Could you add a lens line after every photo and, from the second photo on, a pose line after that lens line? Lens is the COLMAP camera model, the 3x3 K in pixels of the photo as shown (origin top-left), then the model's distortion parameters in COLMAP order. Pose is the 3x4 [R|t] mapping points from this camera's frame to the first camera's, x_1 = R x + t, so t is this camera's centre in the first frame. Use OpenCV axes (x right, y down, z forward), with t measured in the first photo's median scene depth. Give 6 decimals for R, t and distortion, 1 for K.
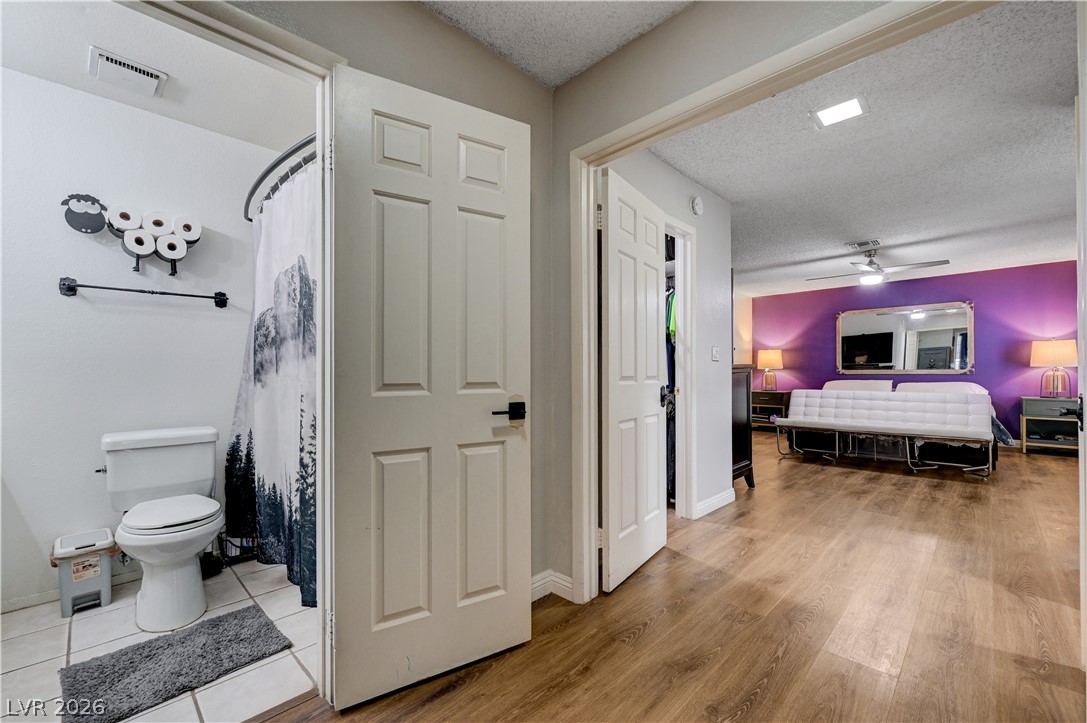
lens RADIAL K [[430.0, 0, 537.7], [0, 430.0, 368.5], [0, 0, 1]] dist [-0.001531, 0.000252]
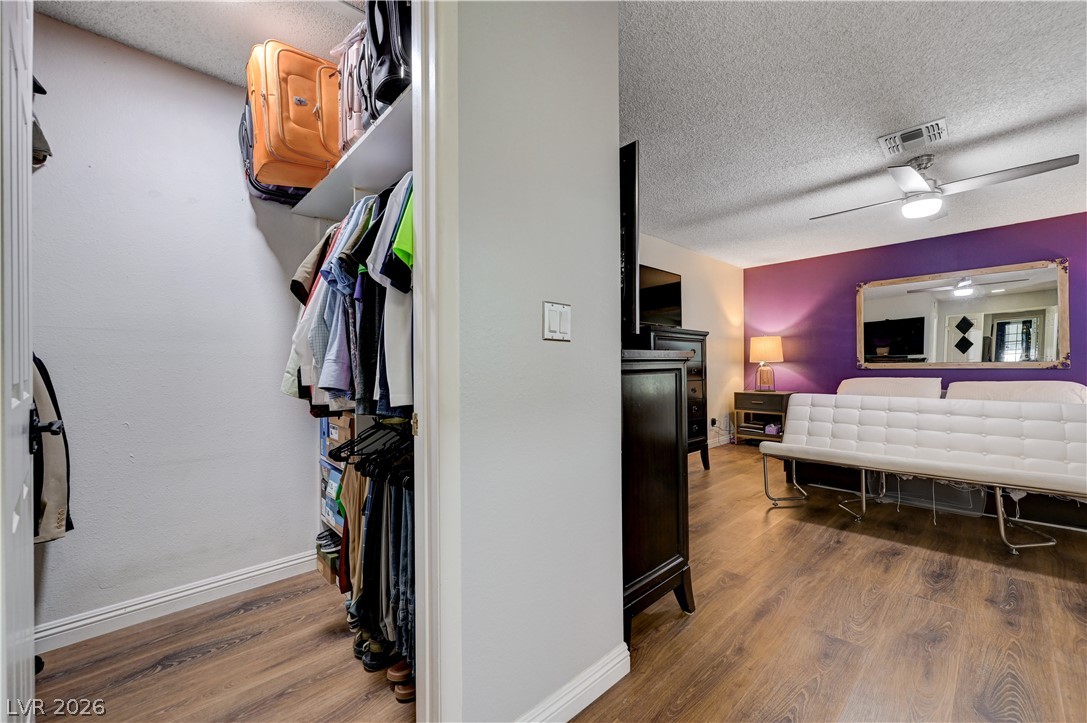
lens RADIAL K [[430.0, 0, 540.1], [0, 430.0, 361.6], [0, 0, 1]] dist [-0.001531, 0.000252]
pose [[0.999798, -0.003946, -0.019695, 0.212515], [0.003868, 0.999985, -0.003997, 0.001444], [0.019711, 0.003920, 0.999798, 0.321714]]
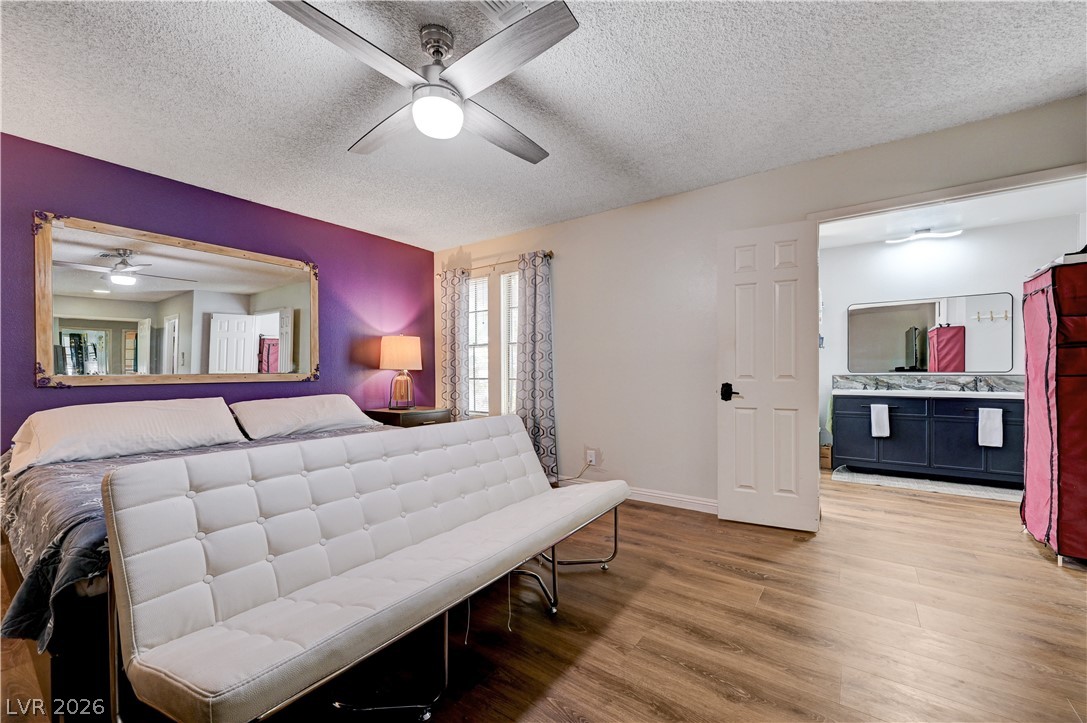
lens RADIAL K [[430.0, 0, 552.4], [0, 430.0, 375.5], [0, 0, 1]] dist [-0.001531, 0.000252]
pose [[-0.187123, -0.005389, 0.982322, 0.325970], [-0.000250, 0.999985, 0.005438, 0.001714], [-0.982336, 0.000772, -0.187122, 0.776385]]
